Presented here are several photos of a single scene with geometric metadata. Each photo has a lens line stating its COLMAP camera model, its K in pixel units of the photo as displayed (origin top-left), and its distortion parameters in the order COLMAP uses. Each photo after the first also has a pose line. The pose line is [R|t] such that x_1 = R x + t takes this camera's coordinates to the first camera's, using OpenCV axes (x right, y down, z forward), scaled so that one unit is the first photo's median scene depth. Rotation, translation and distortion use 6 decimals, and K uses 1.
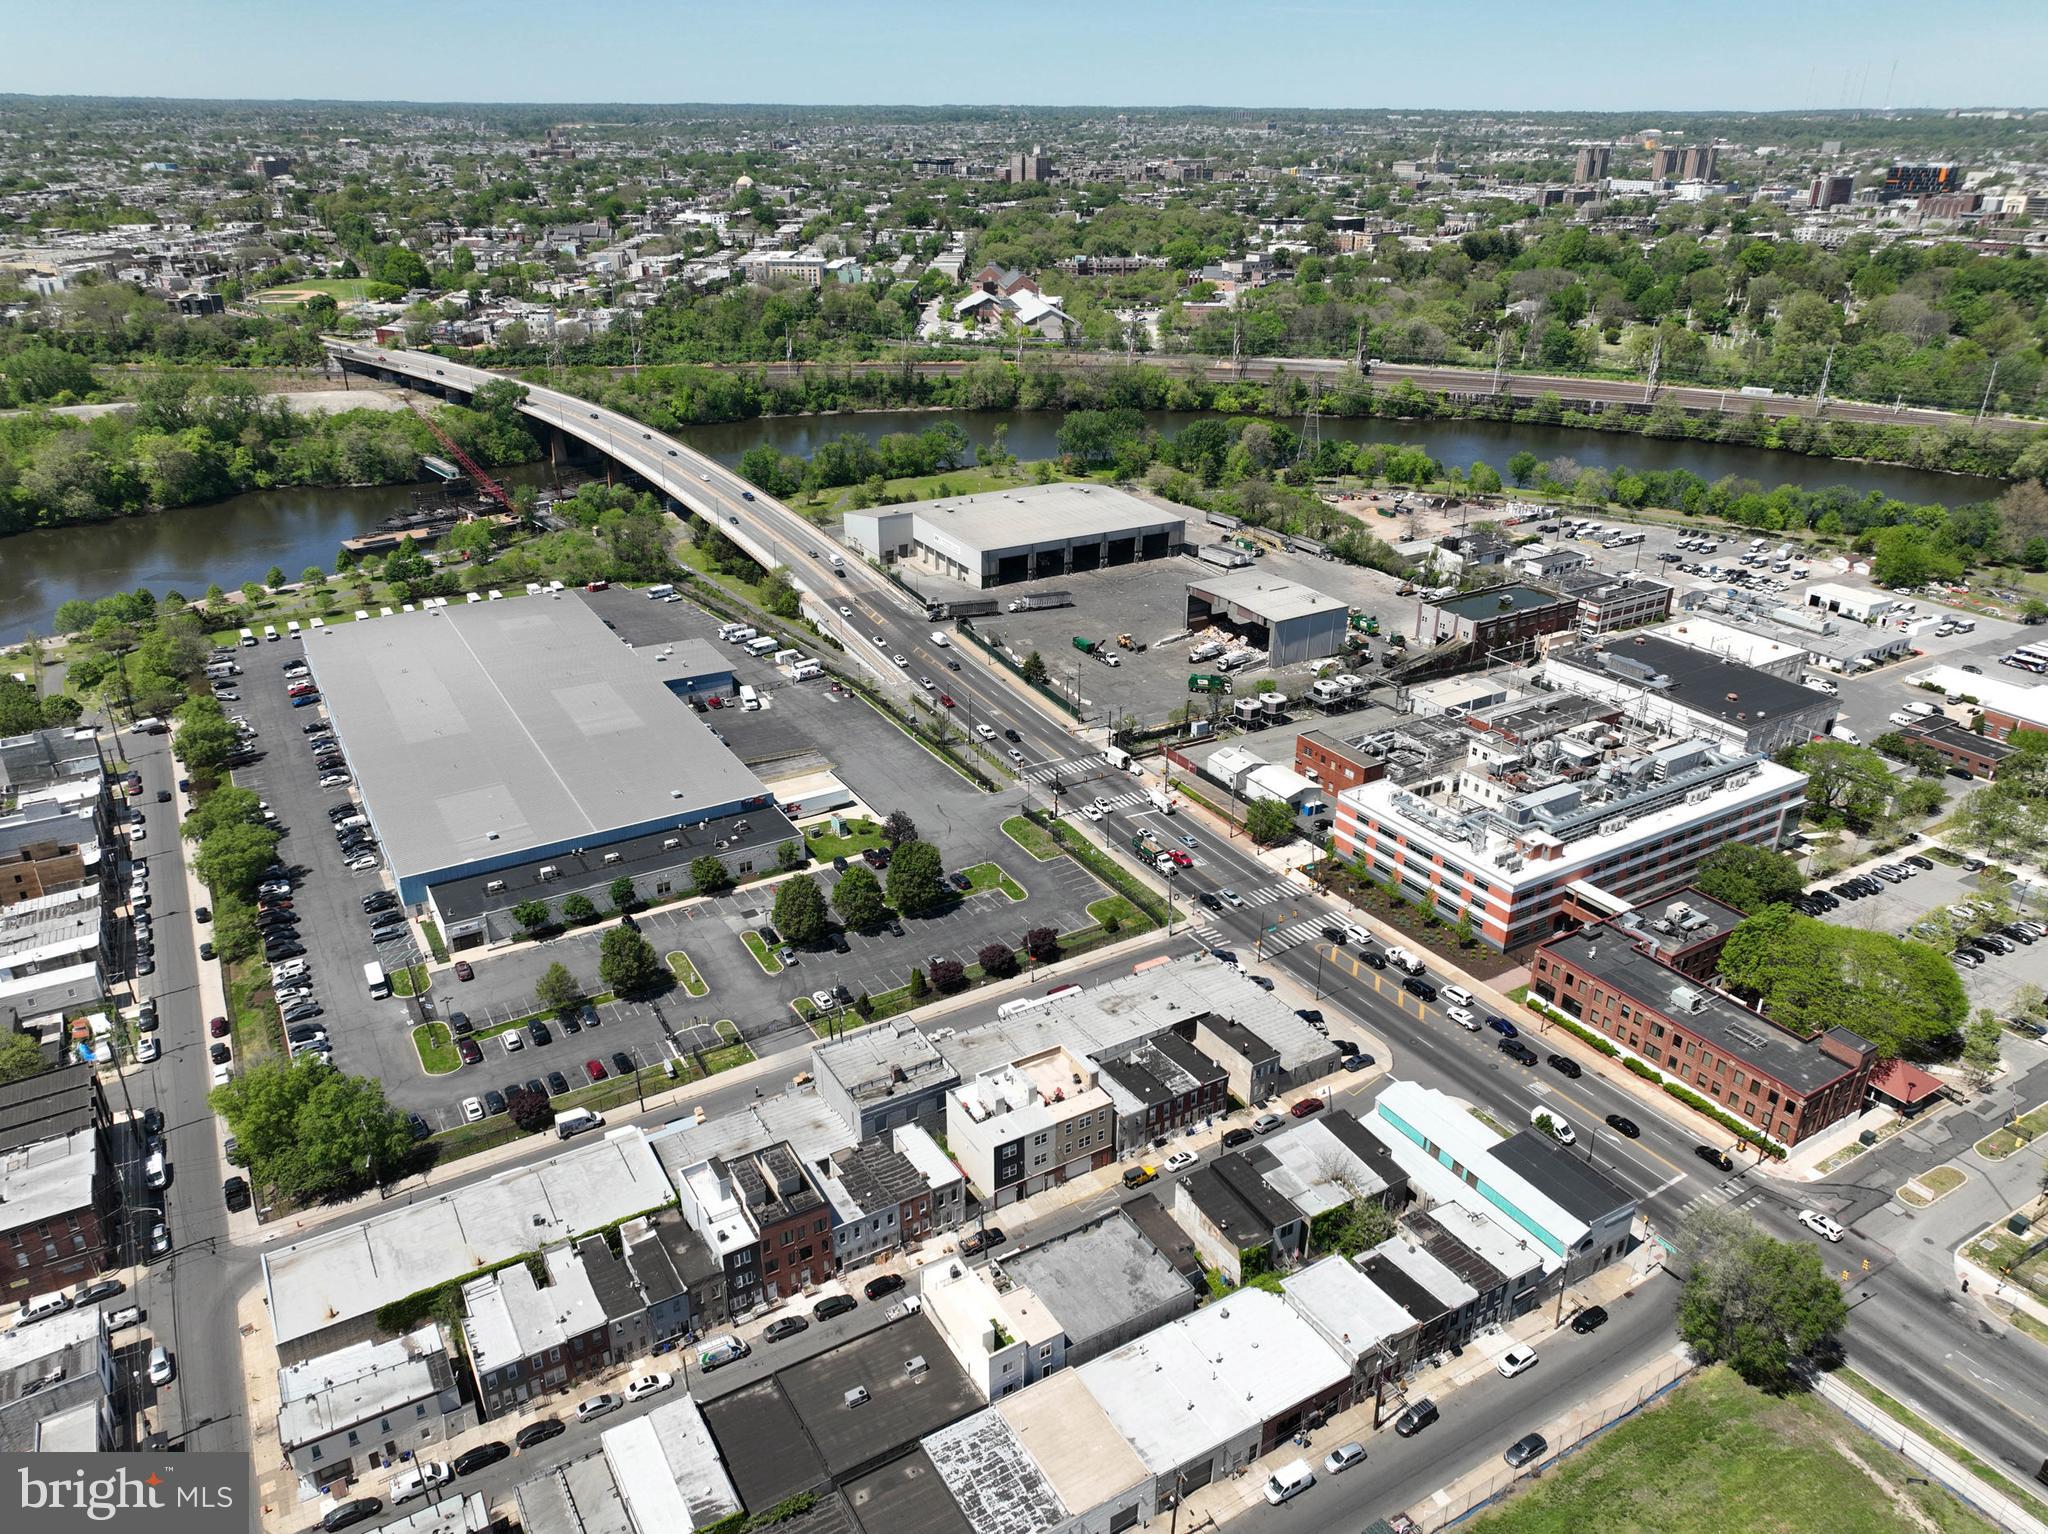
lens RADIAL K [[1433.9, 0, 1024.0], [0, 1433.9, 767.0], [0, 0, 1]] dist [-0.000703, 0.019458]
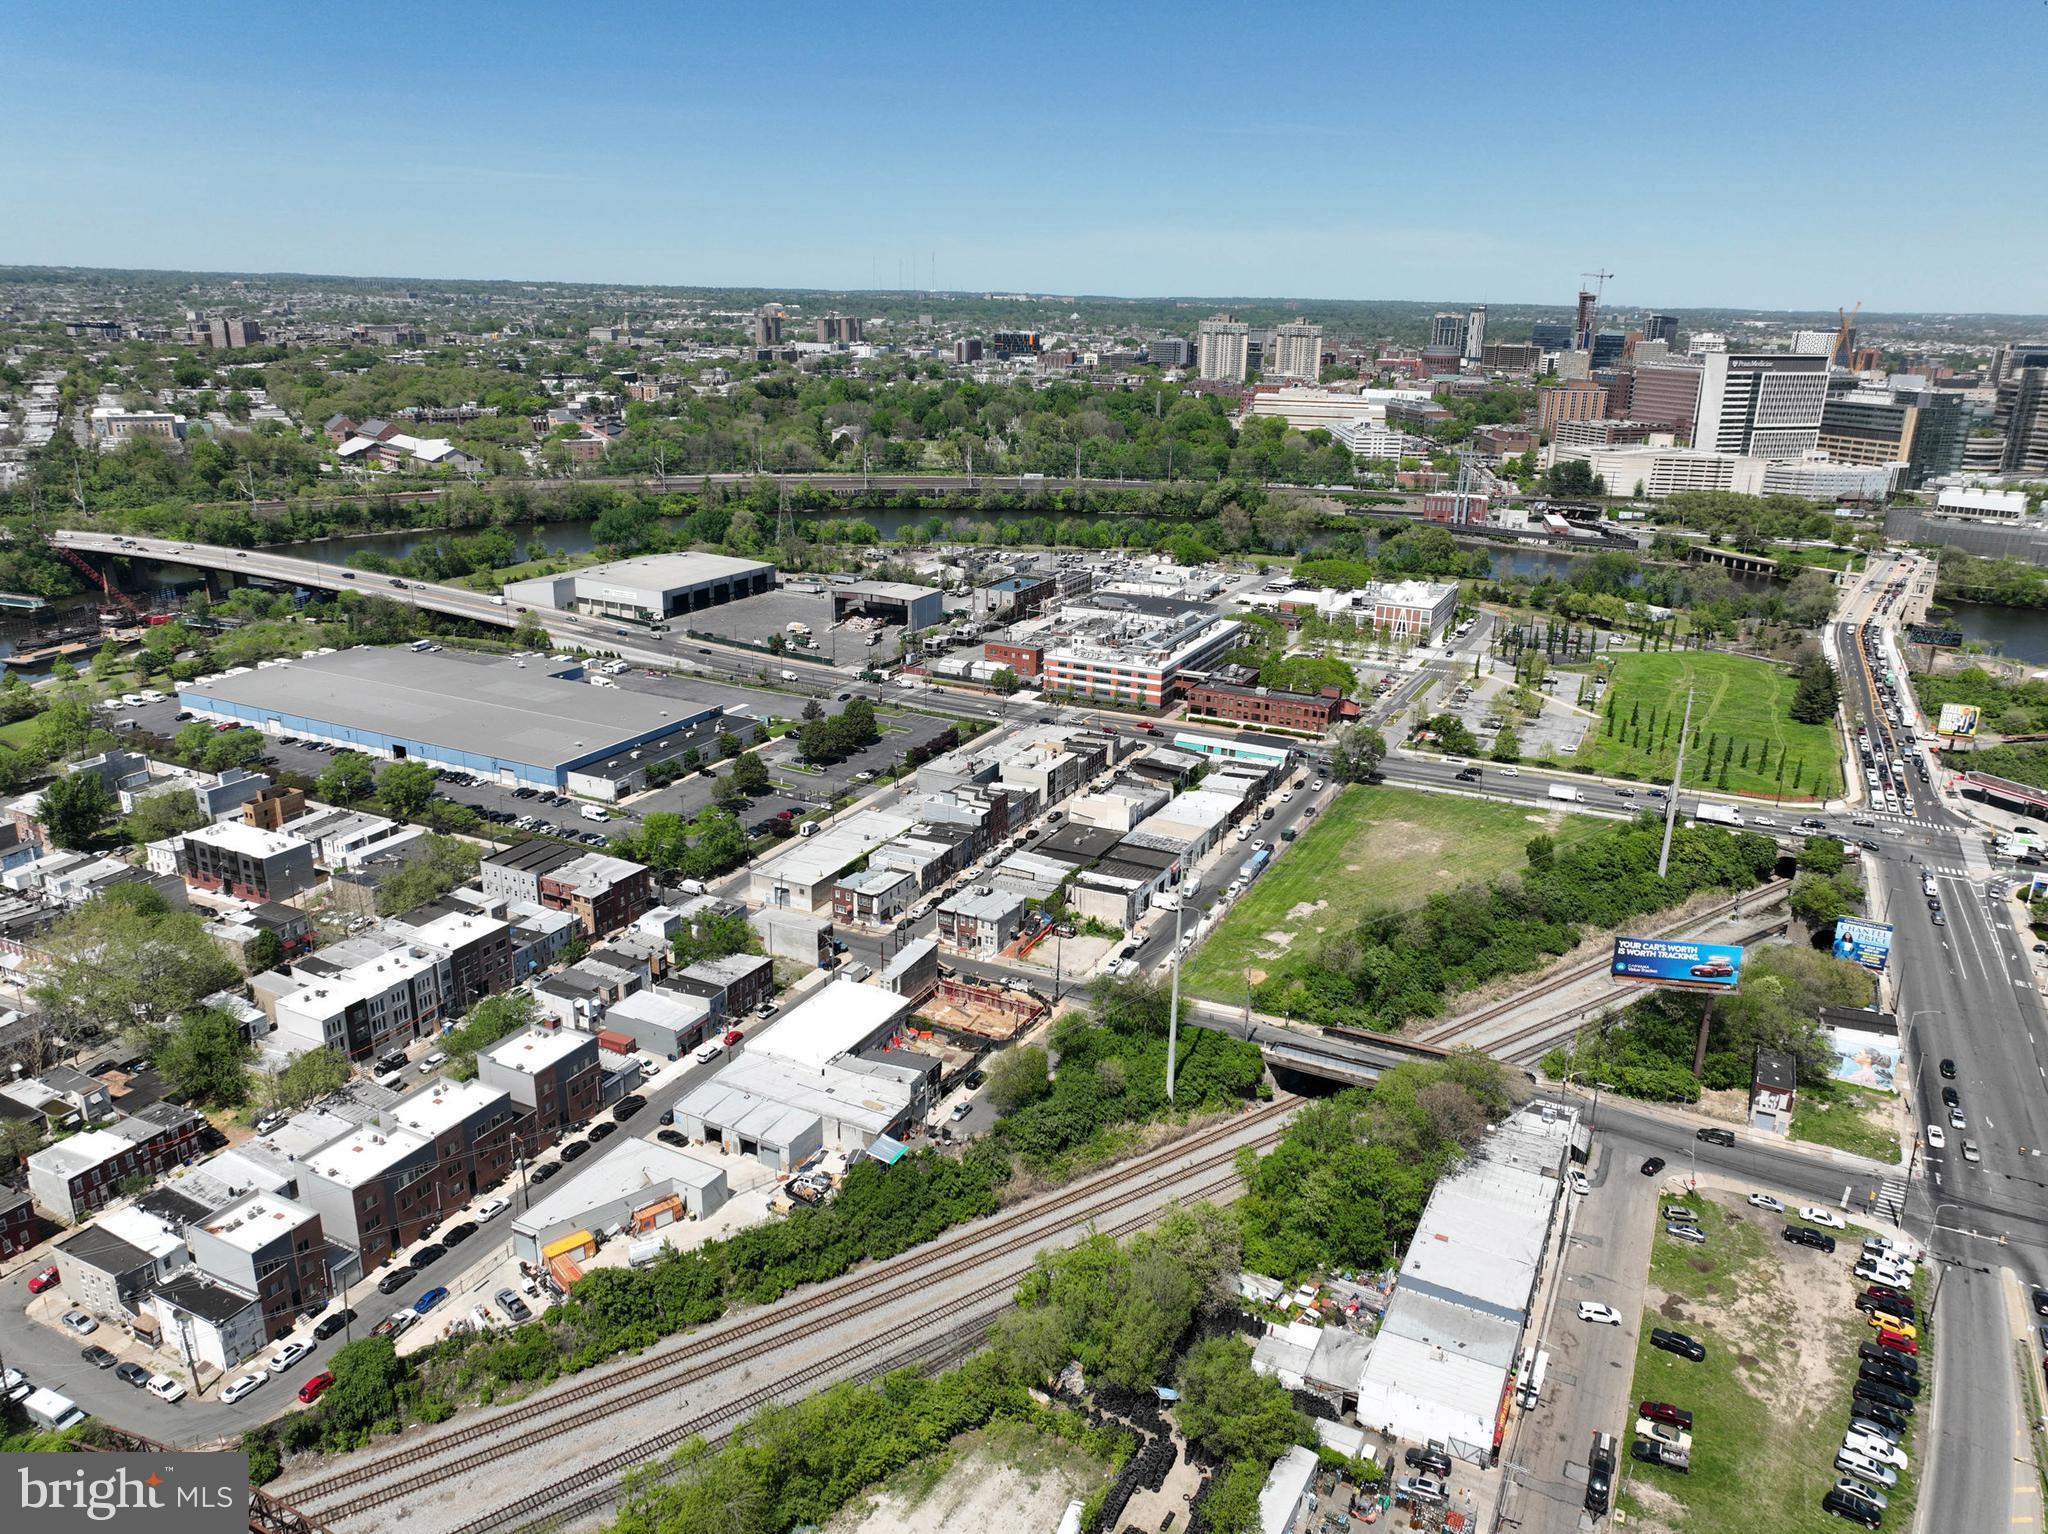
lens RADIAL K [[1433.9, 0, 1024.0], [0, 1433.9, 767.0], [0, 0, 1]] dist [-0.000703, 0.019458]
pose [[0.845615, -0.155178, 0.510740, -0.746343], [0.207475, 0.977128, -0.046629, 0.237139], [-0.491822, 0.145396, 0.858470, -0.500620]]
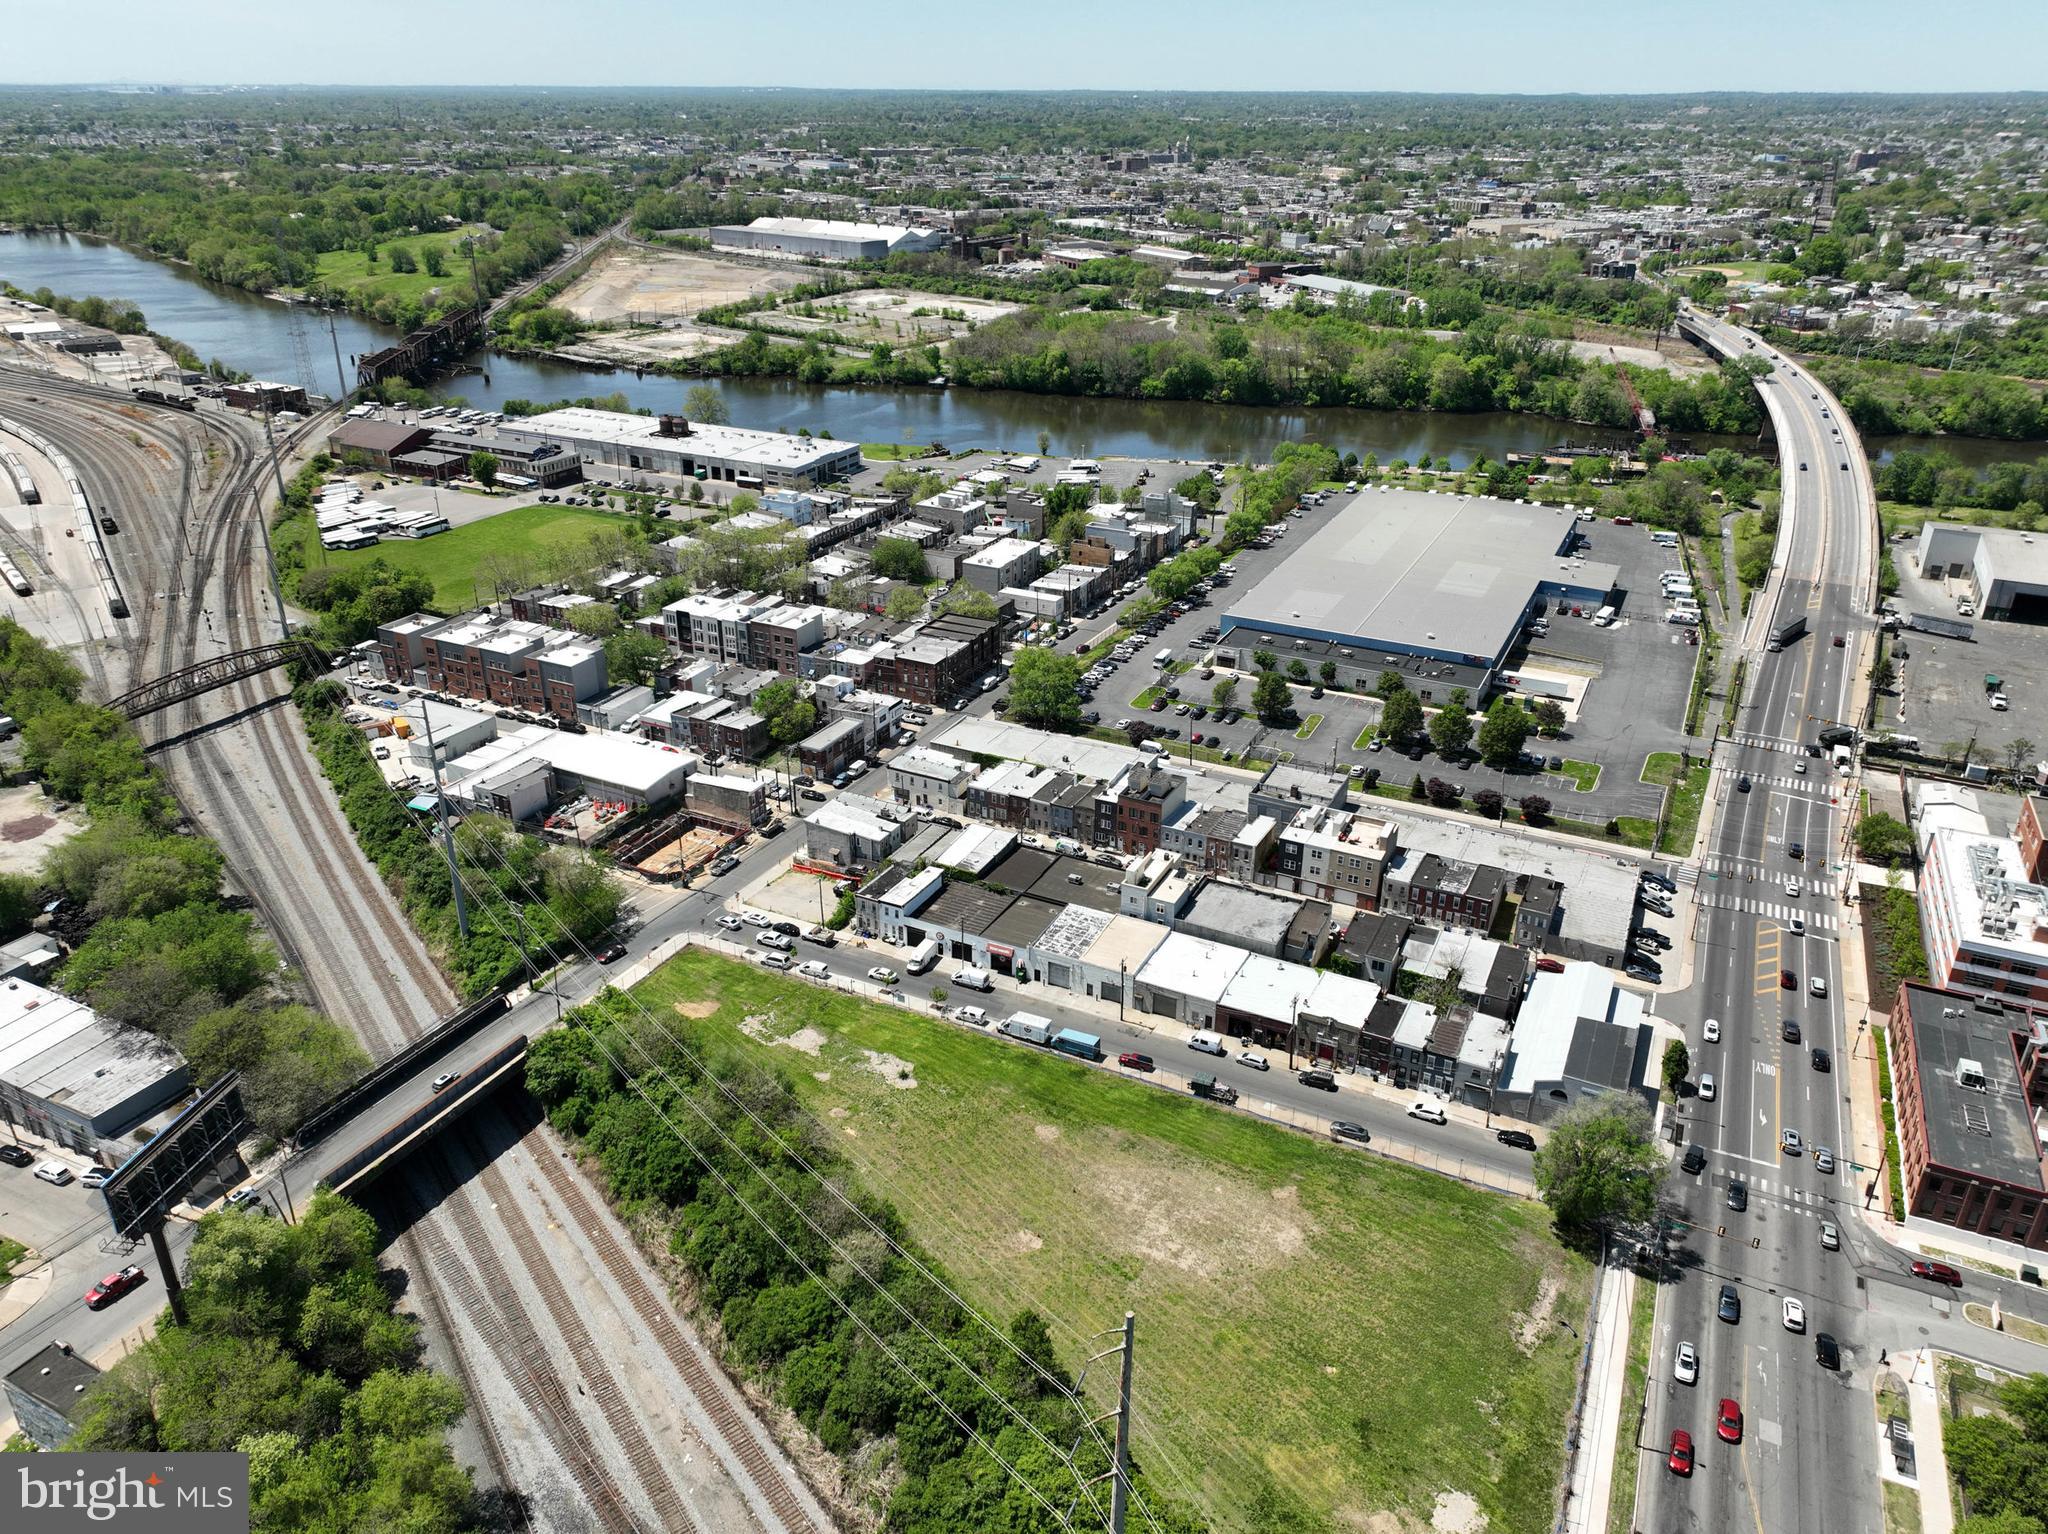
lens RADIAL K [[1403.8, 0, 1024.0], [0, 1403.8, 767.0], [0, 0, 1]] dist [-0.005053, 0.004783]
pose [[0.540897, 0.361855, -0.759270, 0.594293], [-0.352221, 0.917206, 0.186205, 0.022450], [0.763787, 0.166713, 0.623567, -0.043393]]
